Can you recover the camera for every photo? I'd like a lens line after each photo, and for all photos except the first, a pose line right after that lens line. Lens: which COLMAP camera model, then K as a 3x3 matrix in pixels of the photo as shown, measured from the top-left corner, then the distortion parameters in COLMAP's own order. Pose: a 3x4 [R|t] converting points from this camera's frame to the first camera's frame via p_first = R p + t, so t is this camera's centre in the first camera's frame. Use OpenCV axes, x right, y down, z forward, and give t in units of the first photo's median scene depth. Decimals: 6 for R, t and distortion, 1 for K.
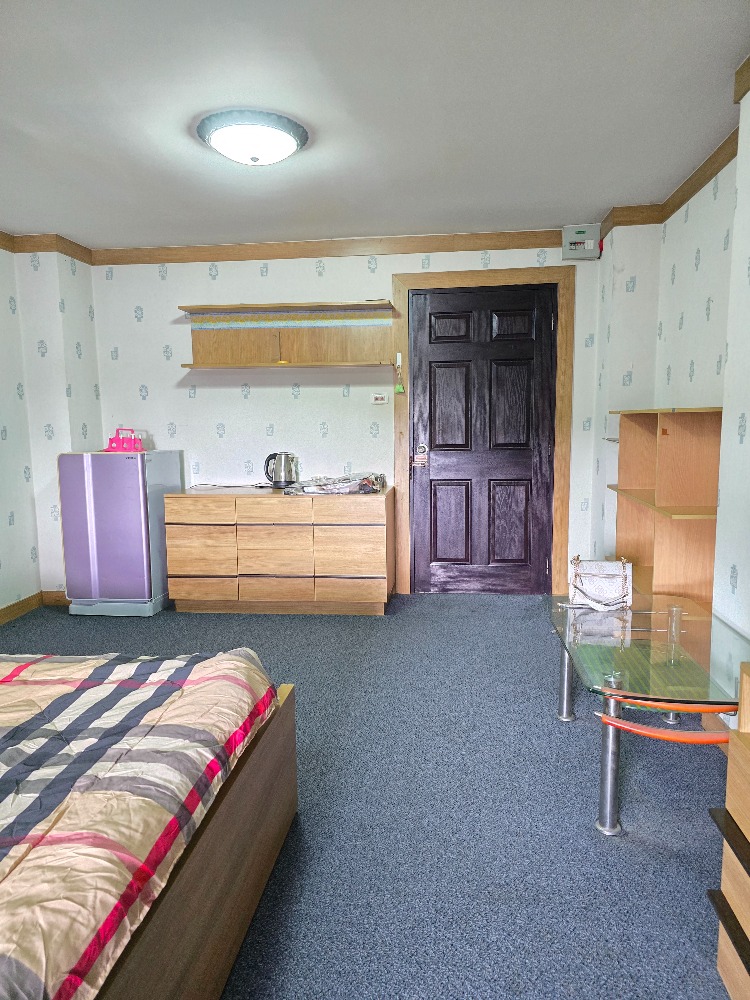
lens RADIAL K [[710.2, 0, 375.0], [0, 710.2, 500.0], [0, 0, 1]] dist [0.052492, -0.024498]
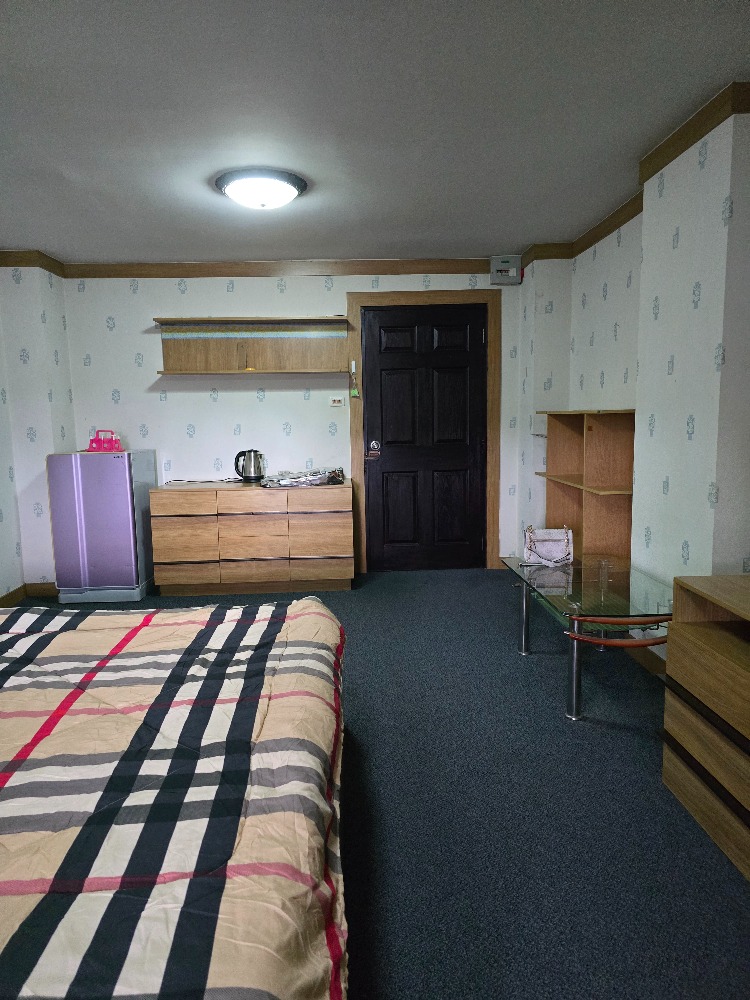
lens RADIAL K [[710.2, 0, 375.0], [0, 710.2, 500.0], [0, 0, 1]] dist [0.052492, -0.024498]
pose [[0.987939, -0.026037, 0.152638, -0.117276], [0.025617, 0.999661, 0.004716, 0.011574], [-0.152709, -0.000749, 0.988271, -0.139959]]
